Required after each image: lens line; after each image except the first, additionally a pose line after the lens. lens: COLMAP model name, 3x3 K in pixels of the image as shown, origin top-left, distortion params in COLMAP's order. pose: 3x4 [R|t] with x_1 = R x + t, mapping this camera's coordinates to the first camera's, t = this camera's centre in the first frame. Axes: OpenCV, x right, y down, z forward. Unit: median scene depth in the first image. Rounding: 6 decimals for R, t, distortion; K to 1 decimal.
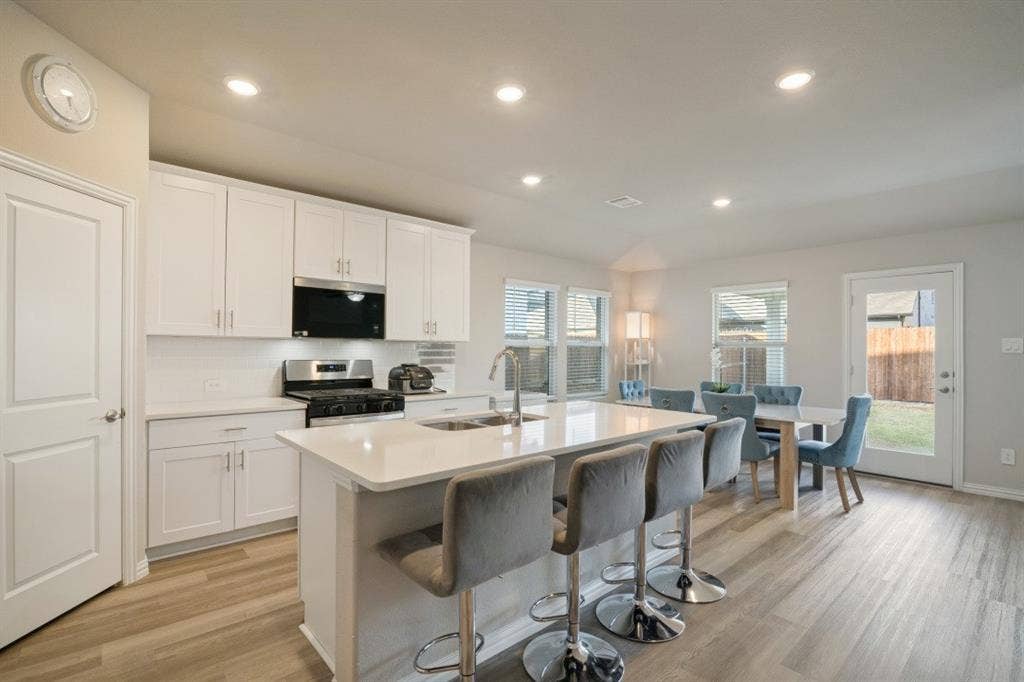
lens RADIAL K [[478.0, 0, 510.1], [0, 478.0, 347.0], [0, 0, 1]] dist [-0.001765, -0.000168]
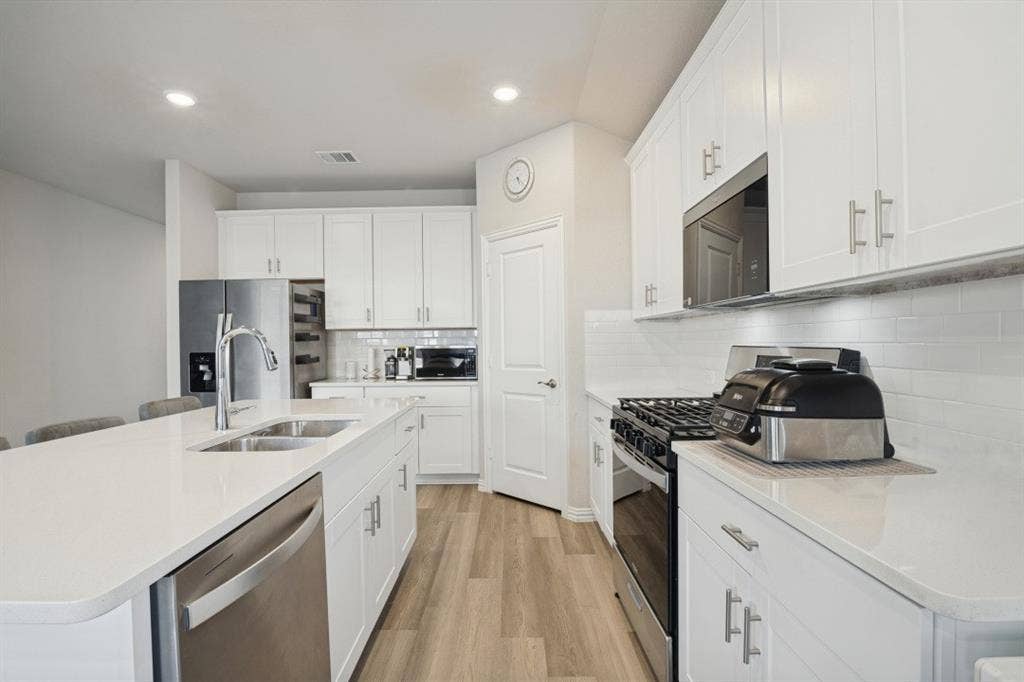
lens RADIAL K [[478.0, 0, 510.1], [0, 478.0, 347.0], [0, 0, 1]] dist [-0.001765, -0.000168]
pose [[-0.670396, 0.008890, -0.741950, 0.170072], [0.010957, 0.999938, 0.002081, 0.023484], [0.741923, -0.006734, -0.670452, 1.202255]]
